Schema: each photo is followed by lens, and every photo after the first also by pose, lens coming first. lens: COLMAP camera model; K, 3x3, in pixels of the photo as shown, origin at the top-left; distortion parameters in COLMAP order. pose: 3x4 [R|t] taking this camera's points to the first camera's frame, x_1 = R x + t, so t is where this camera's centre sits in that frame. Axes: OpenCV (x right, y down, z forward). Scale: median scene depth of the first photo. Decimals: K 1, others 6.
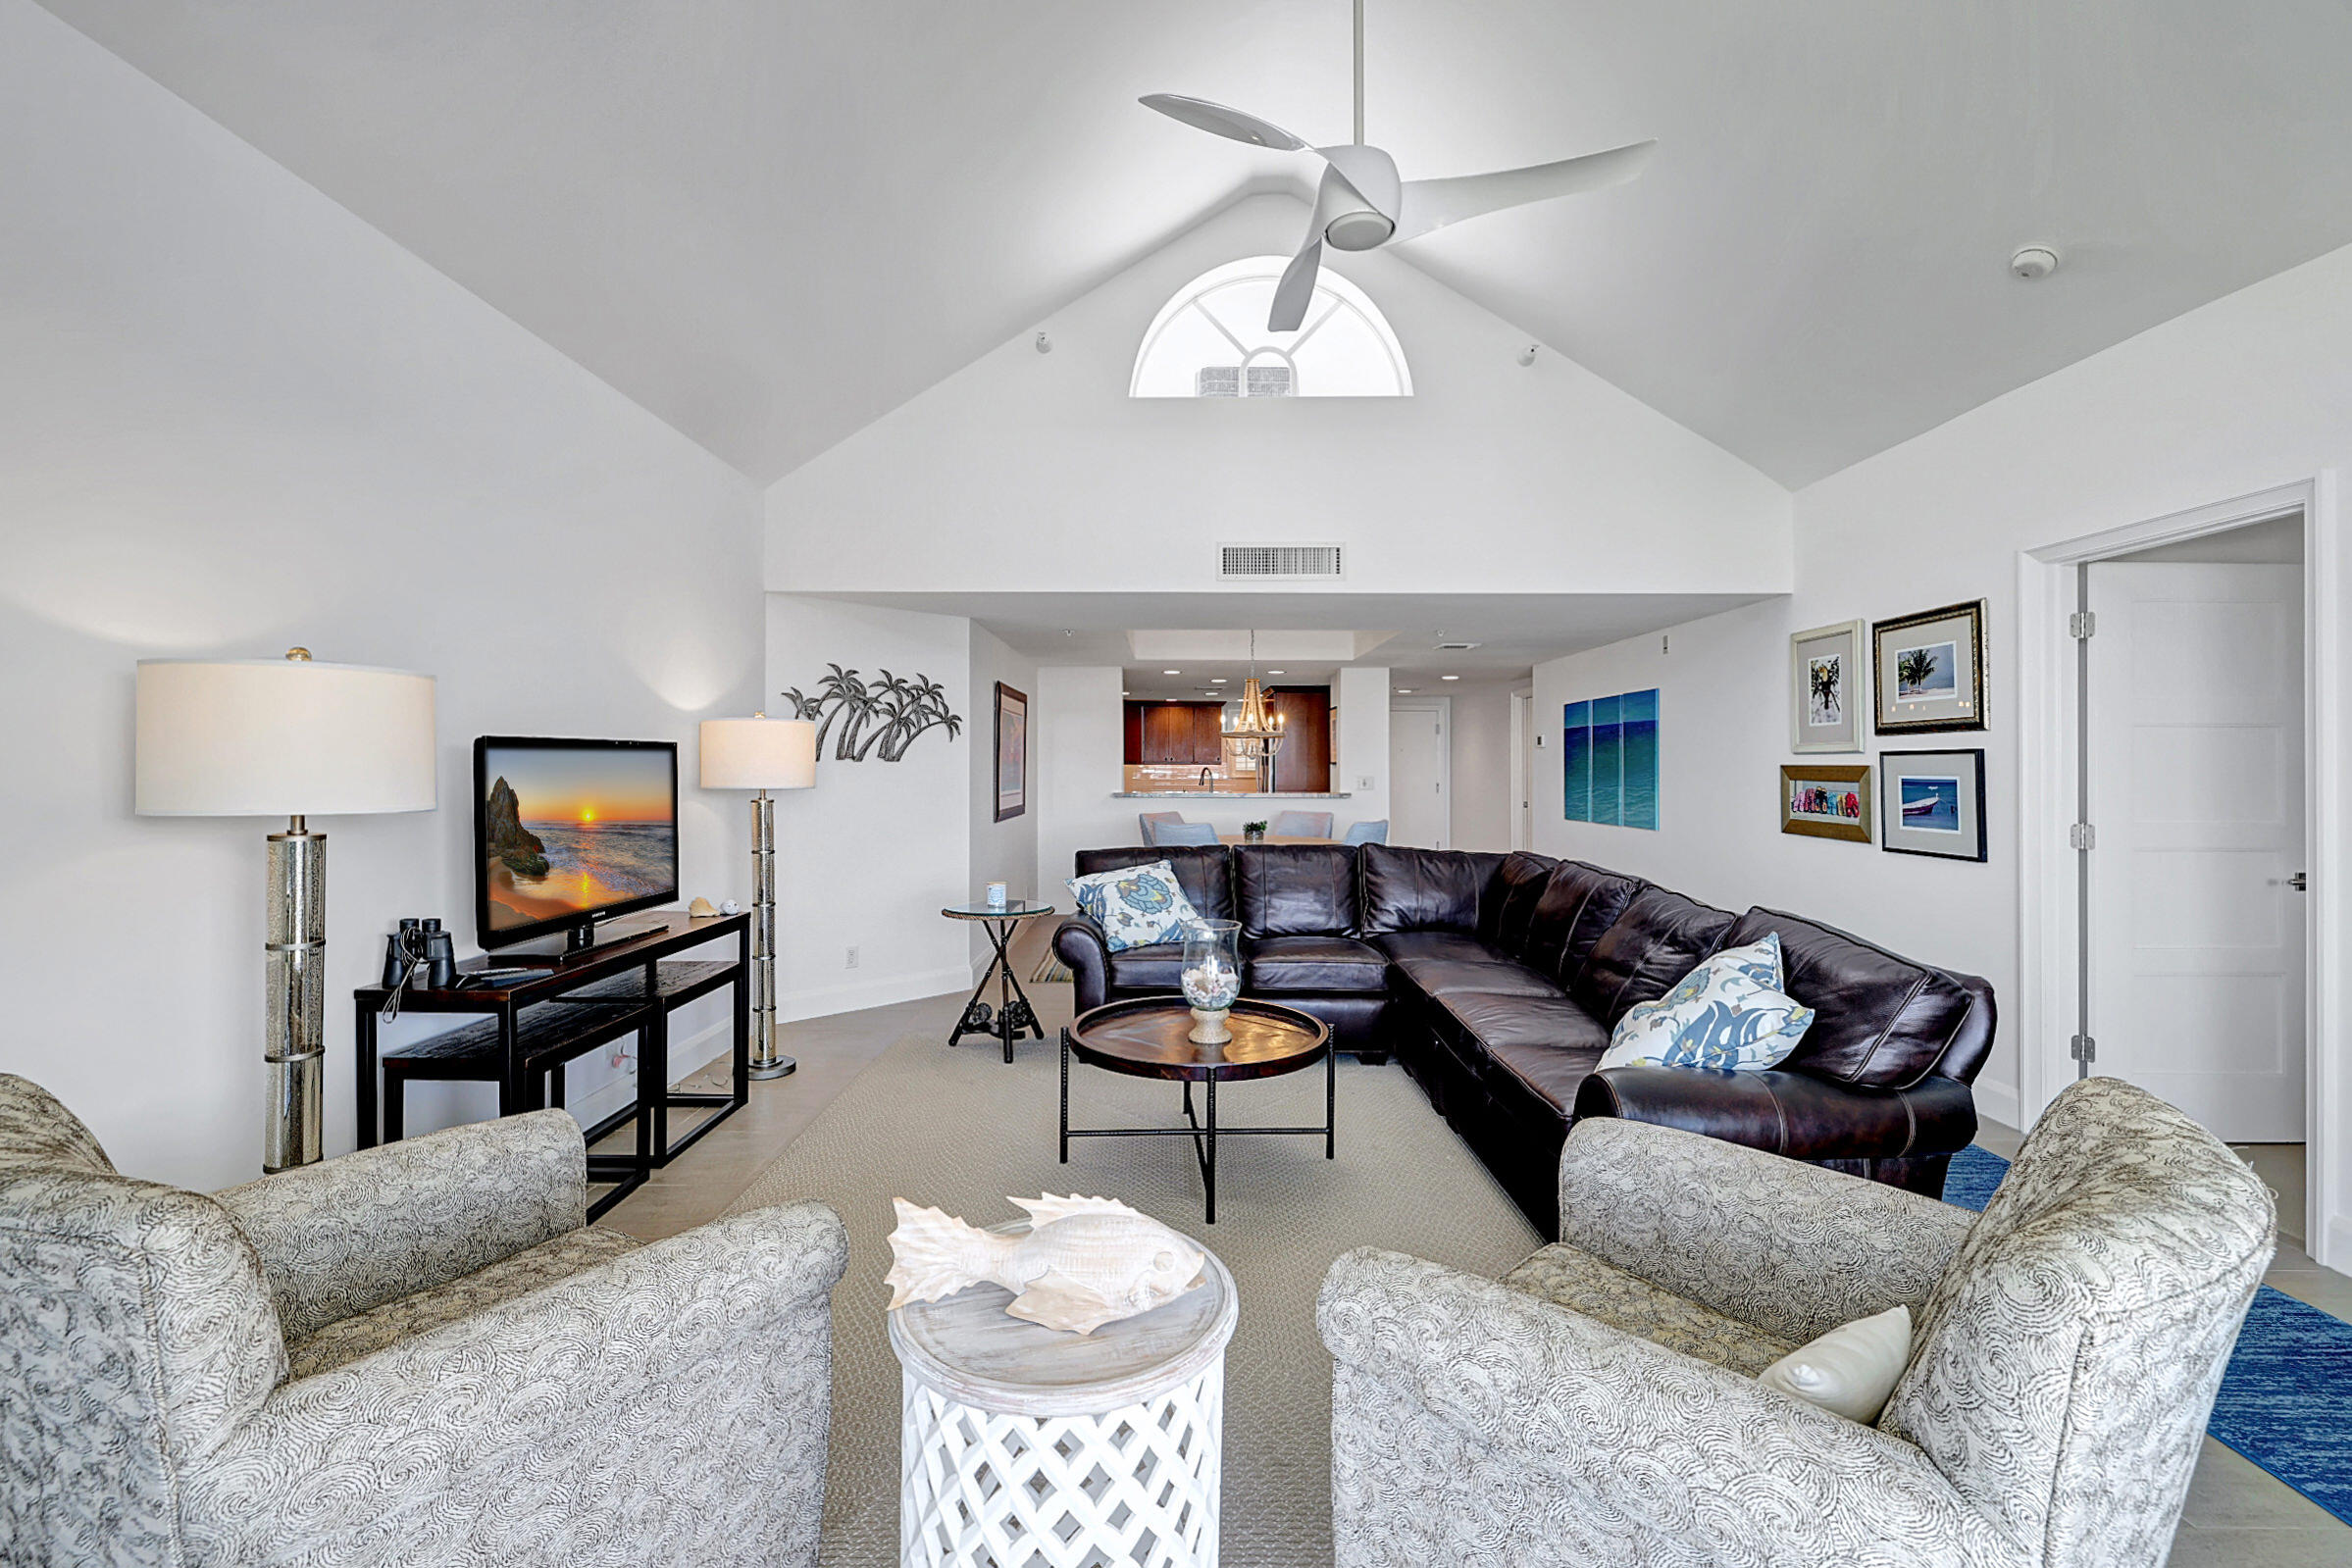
lens RADIAL K [[991.4, 0, 1164.8], [0, 991.4, 762.3], [0, 0, 1]] dist [-0.000187, -0.000570]
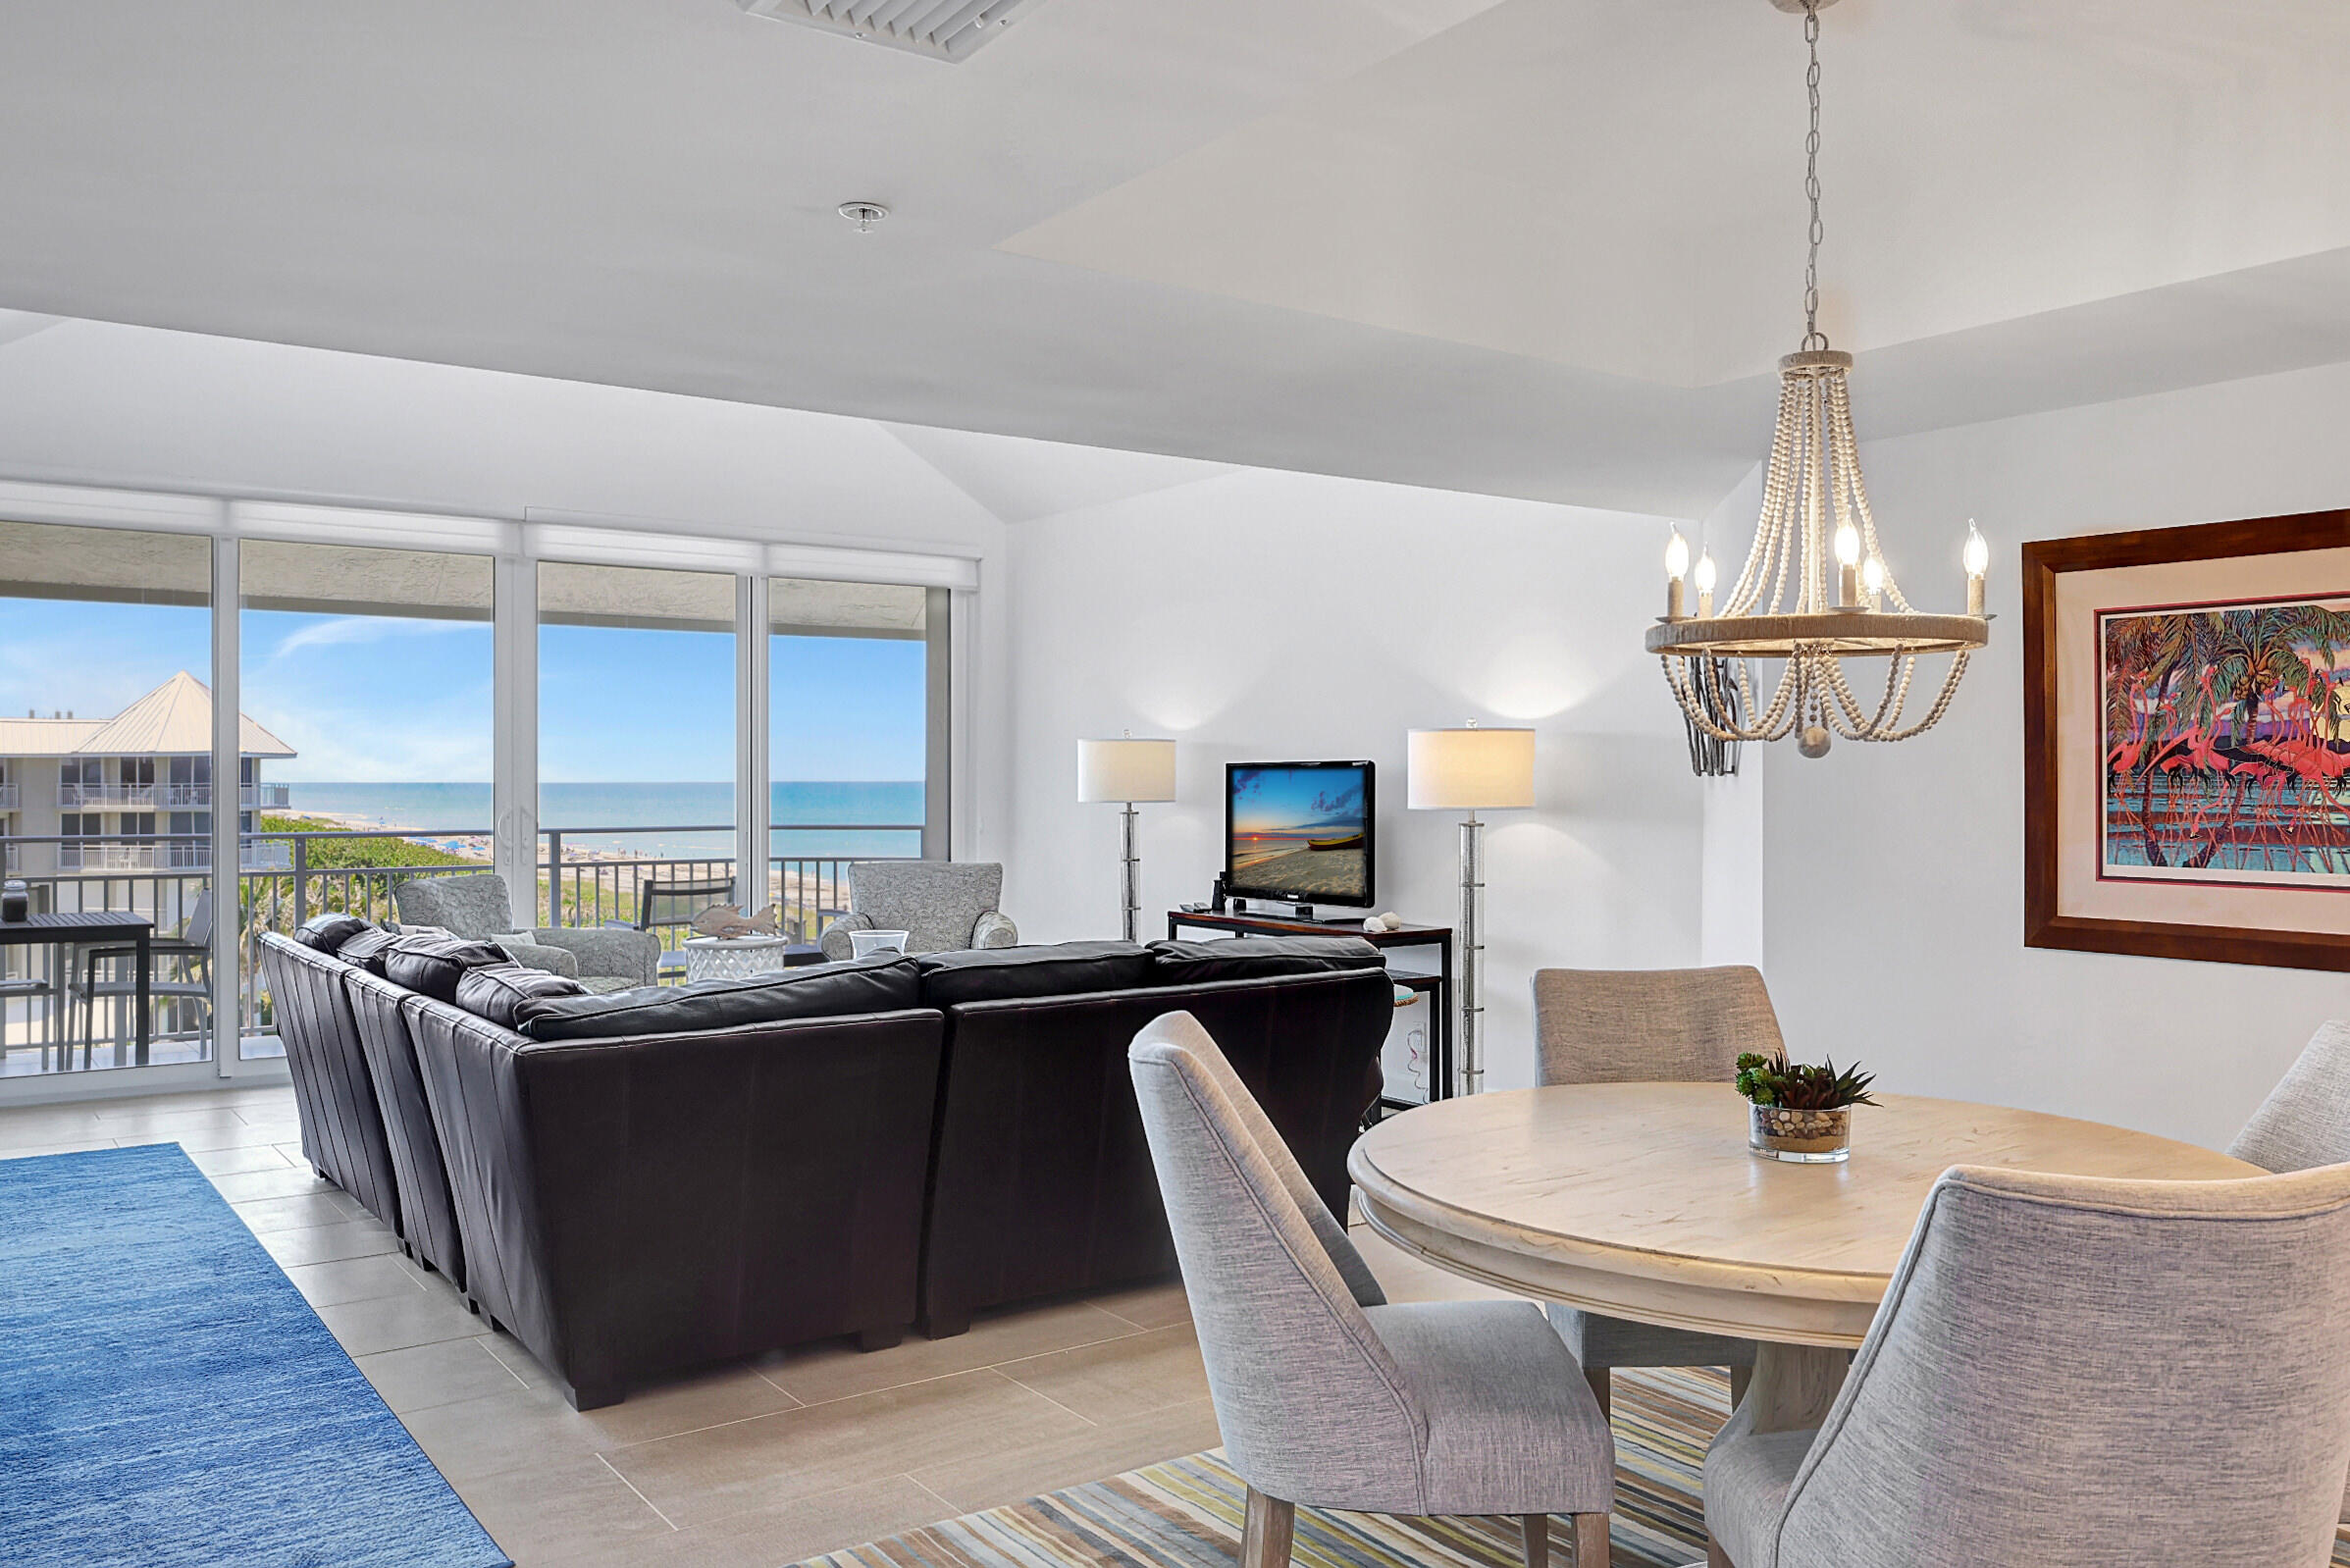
lens RADIAL K [[1791.0, 0, 1162.9], [0, 1791.0, 780.9], [0, 0, 1]] dist [0.000125, 0.000431]
pose [[-0.810059, -0.000313, -0.586349, 0.706588], [0.001437, 0.999996, -0.002519, 0.005075], [0.586347, -0.002883, -0.810055, 2.085931]]
